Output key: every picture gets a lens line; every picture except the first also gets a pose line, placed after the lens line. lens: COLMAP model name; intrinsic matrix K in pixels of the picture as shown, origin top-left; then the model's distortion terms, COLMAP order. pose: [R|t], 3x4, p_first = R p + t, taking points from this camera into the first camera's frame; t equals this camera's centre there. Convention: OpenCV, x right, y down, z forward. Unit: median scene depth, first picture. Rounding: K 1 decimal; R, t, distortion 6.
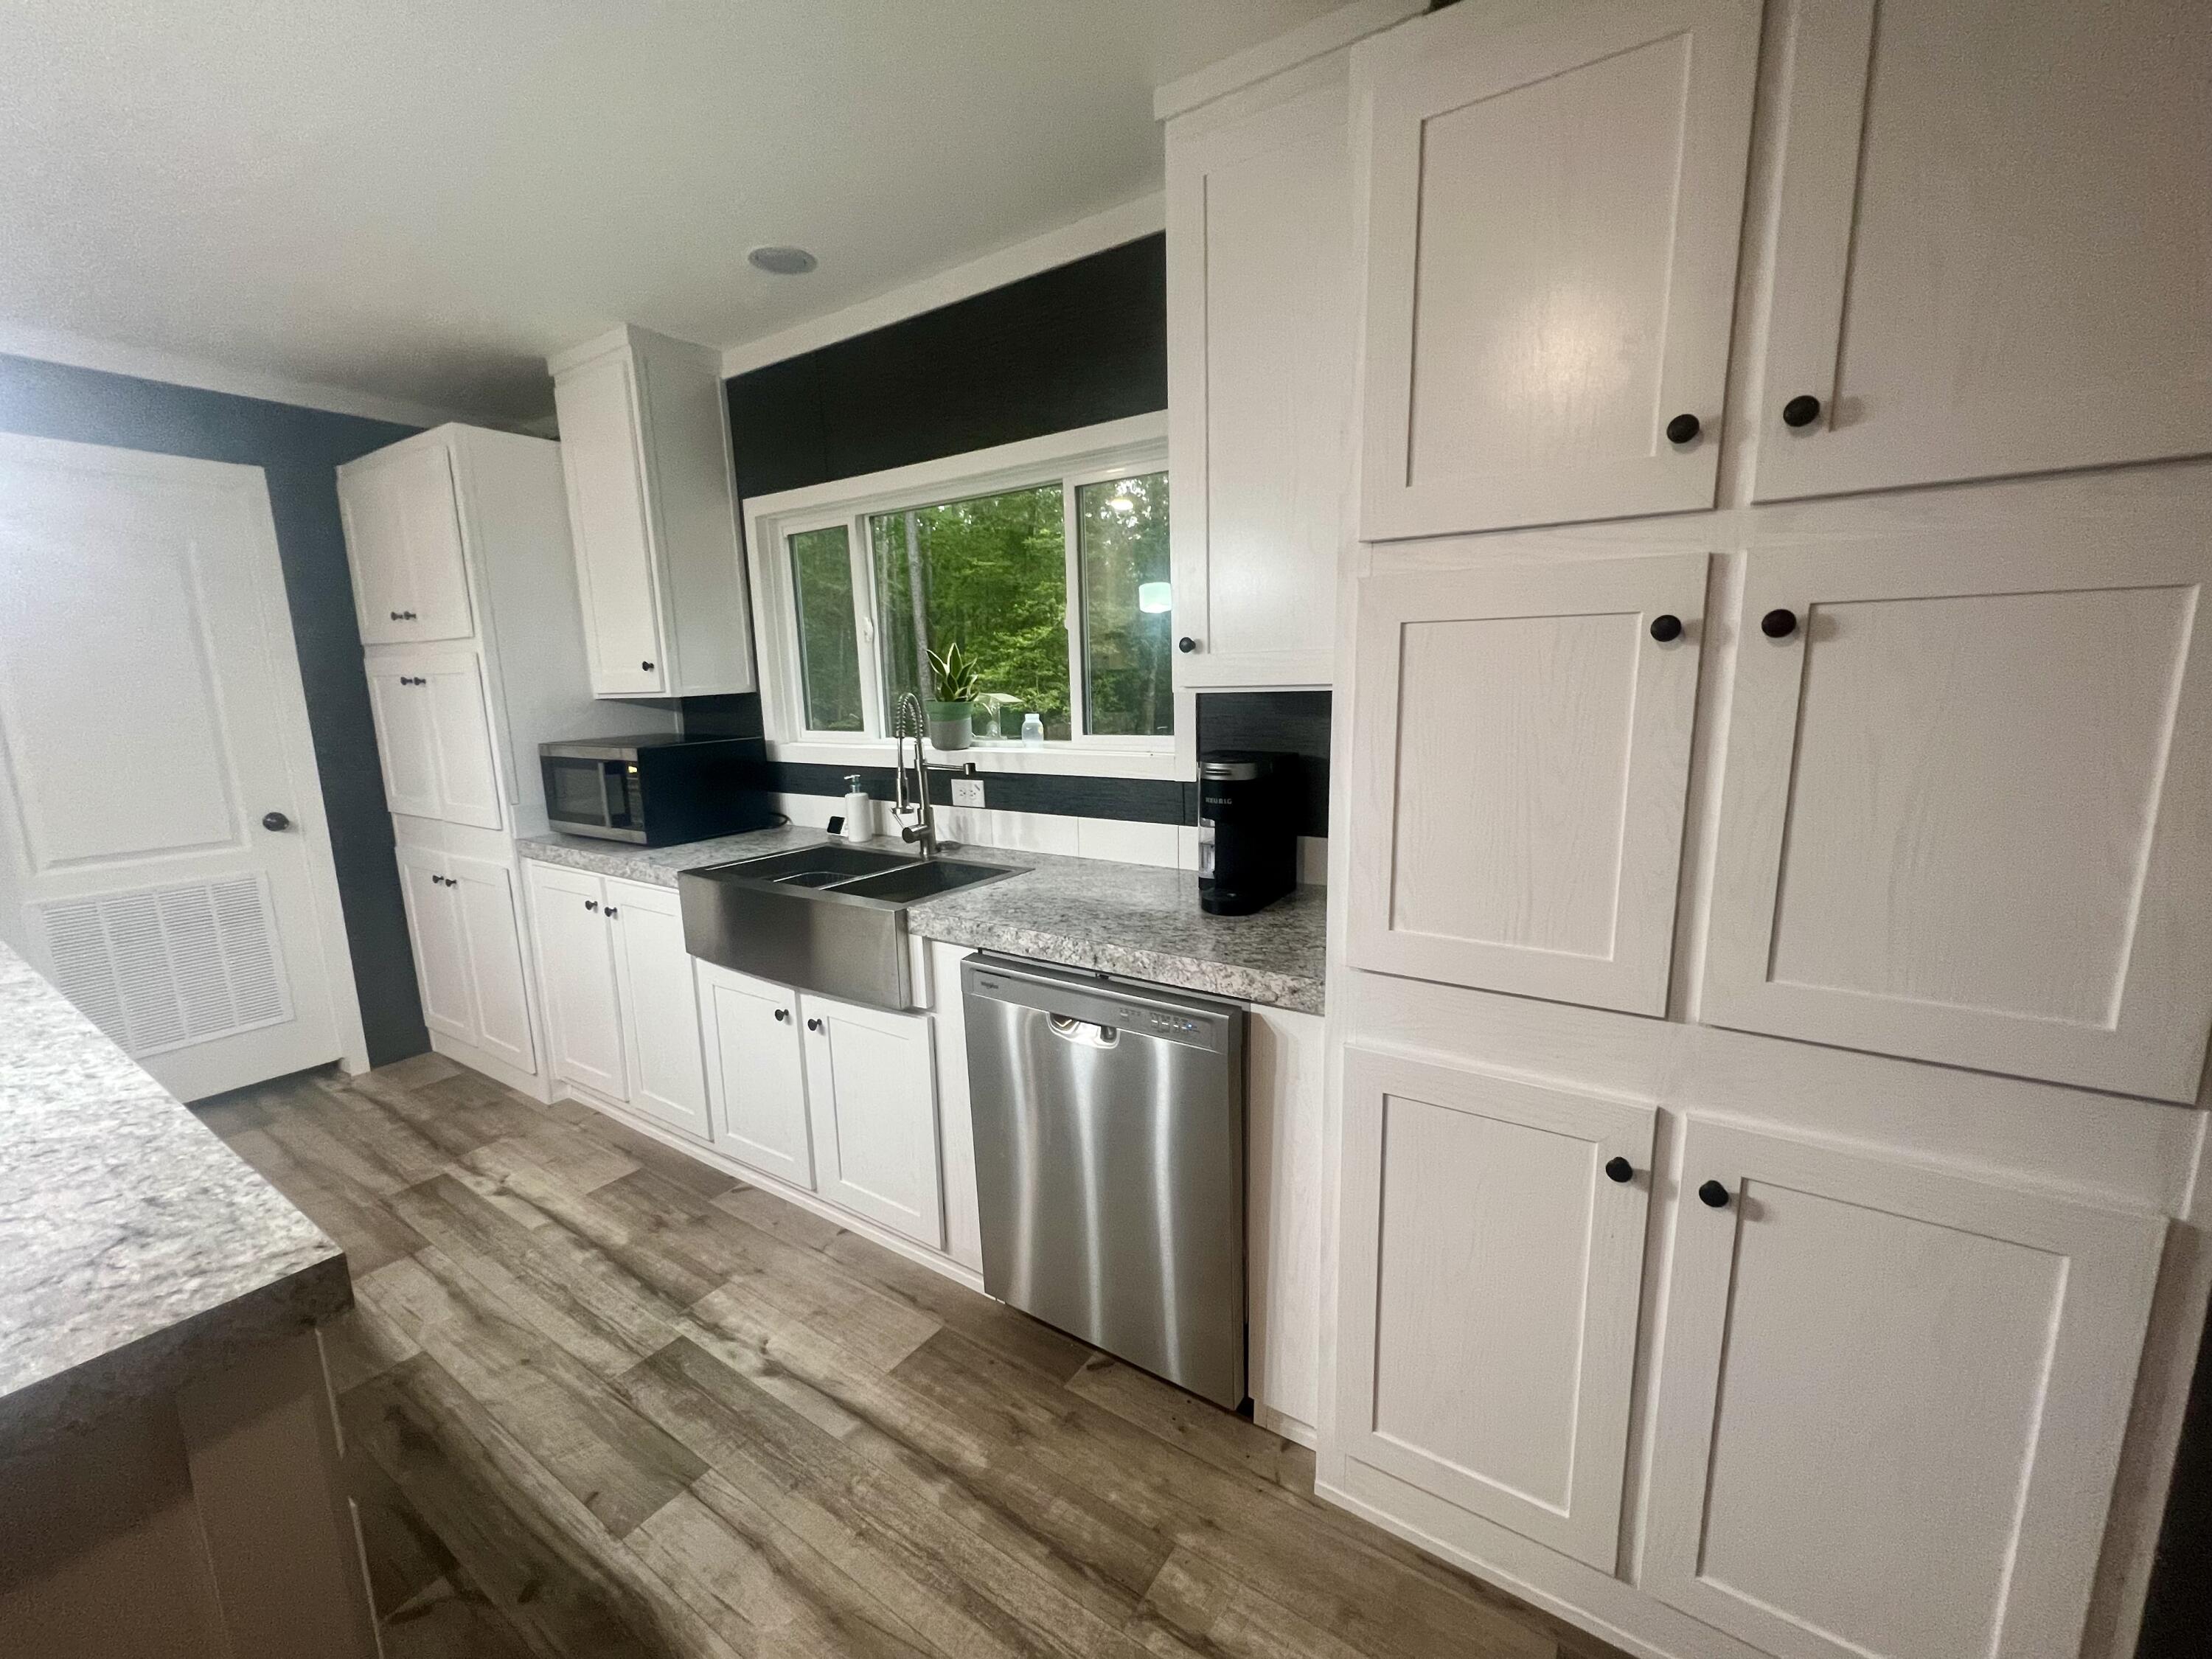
lens RADIAL K [[885.9, 0, 1106.0], [0, 885.9, 829.5], [0, 0, 1]] dist [-0.001787, -0.000016]
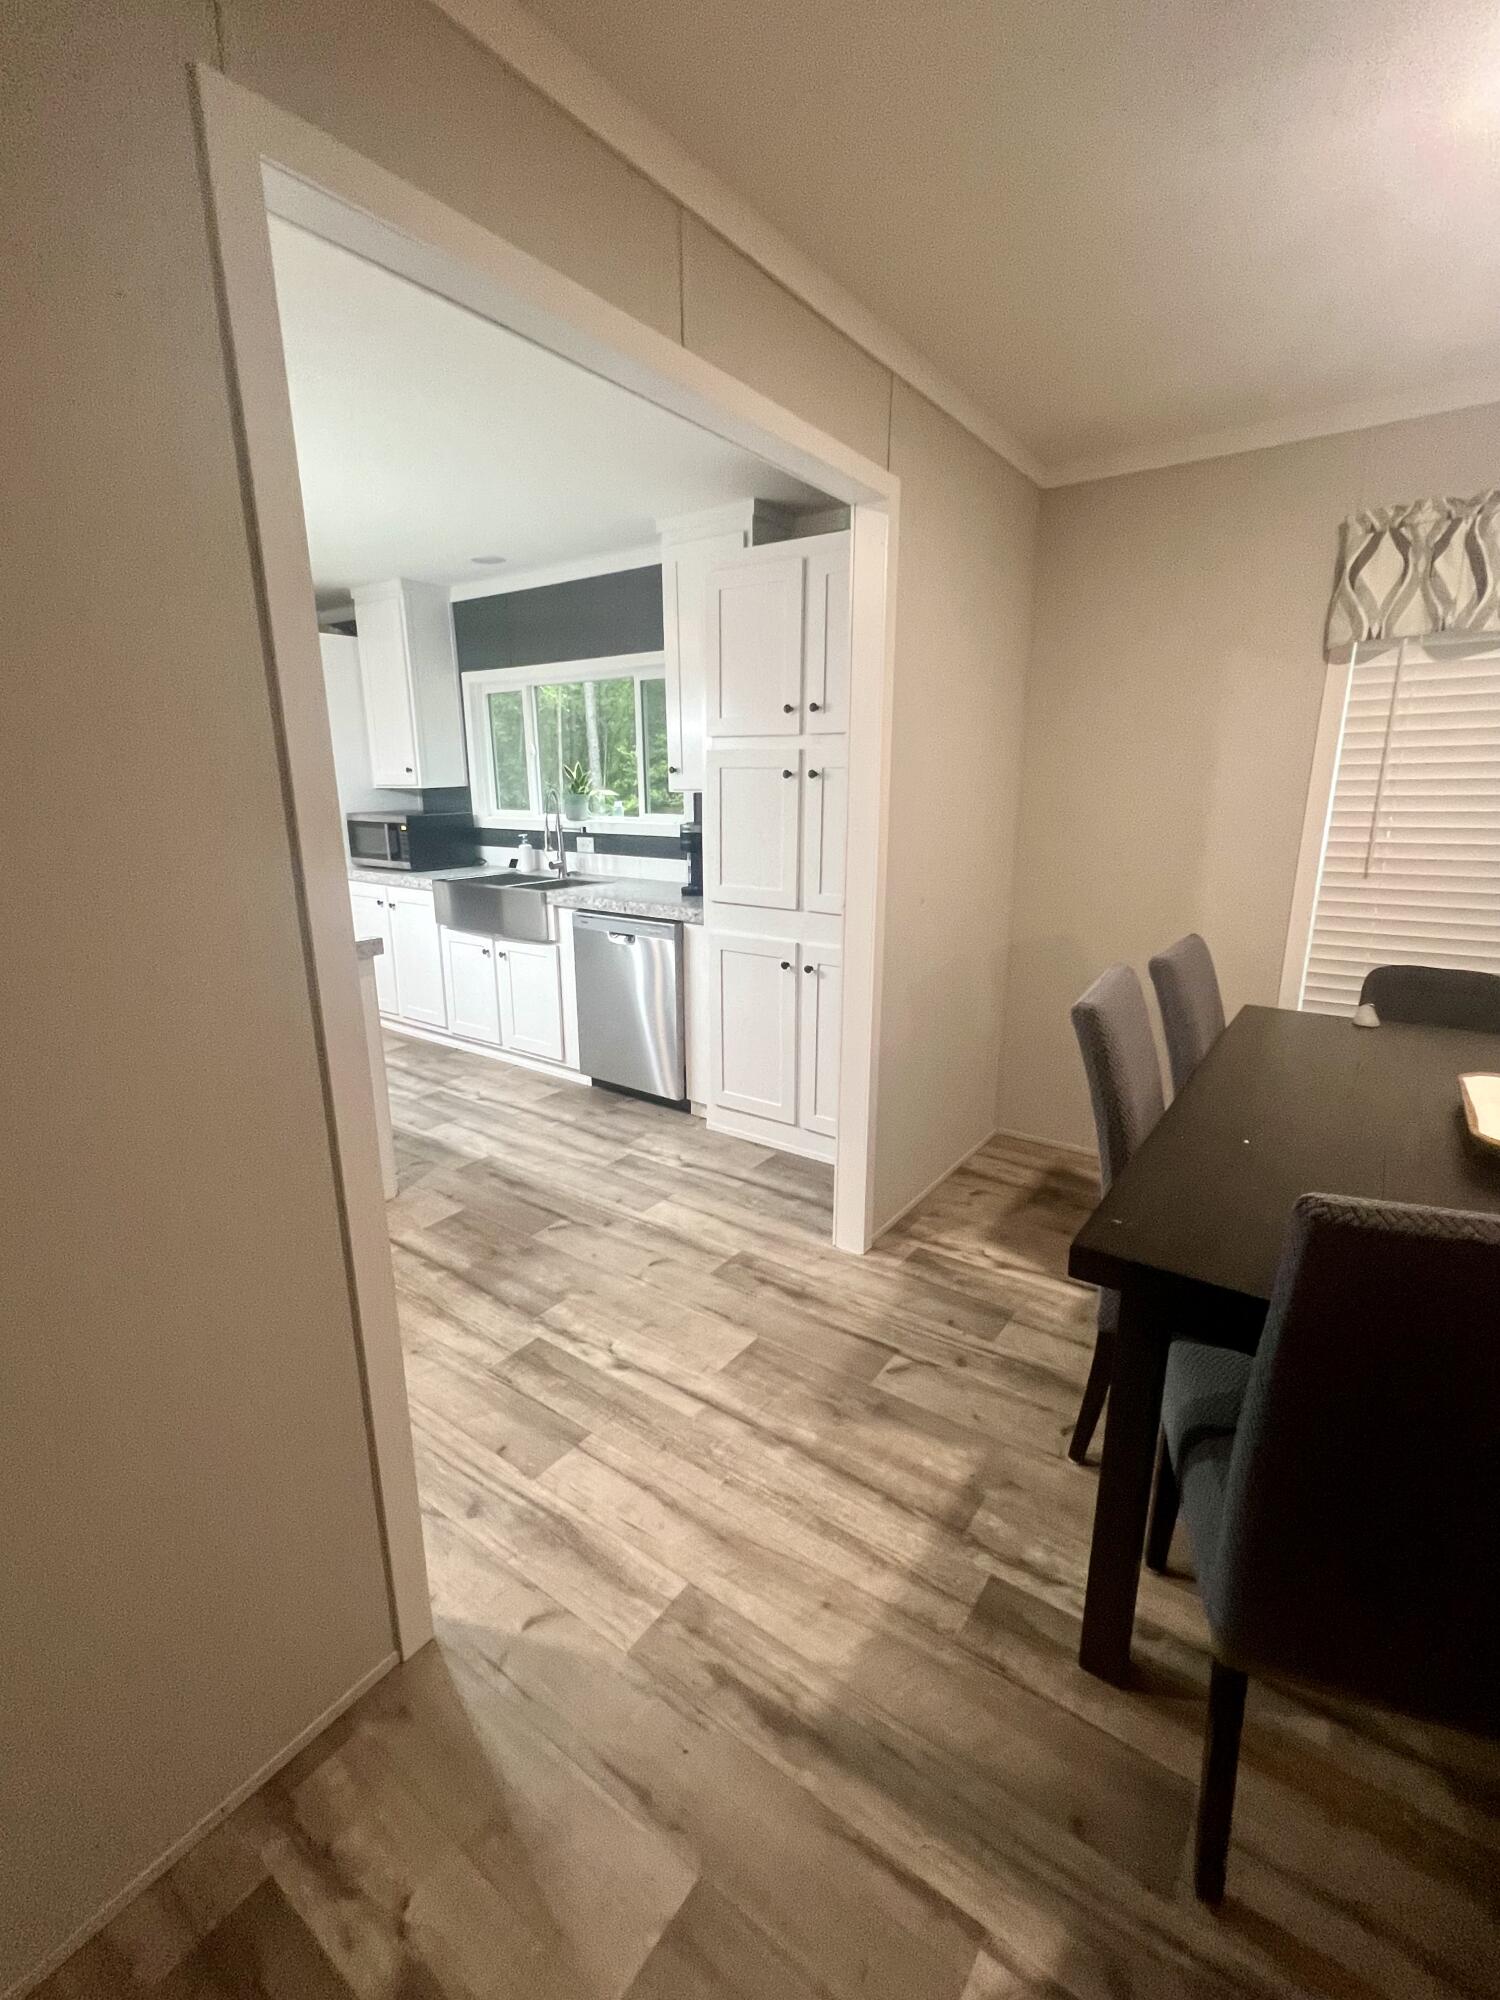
lens RADIAL K [[874.8, 0, 754.0], [0, 874.8, 986.2], [0, 0, 1]] dist [0.000615, 0.000013]
pose [[0.999217, 0.027225, -0.028726, 0.259471], [-0.025188, 0.997296, 0.069034, 0.119940], [0.030528, -0.068256, 0.997201, -0.834183]]
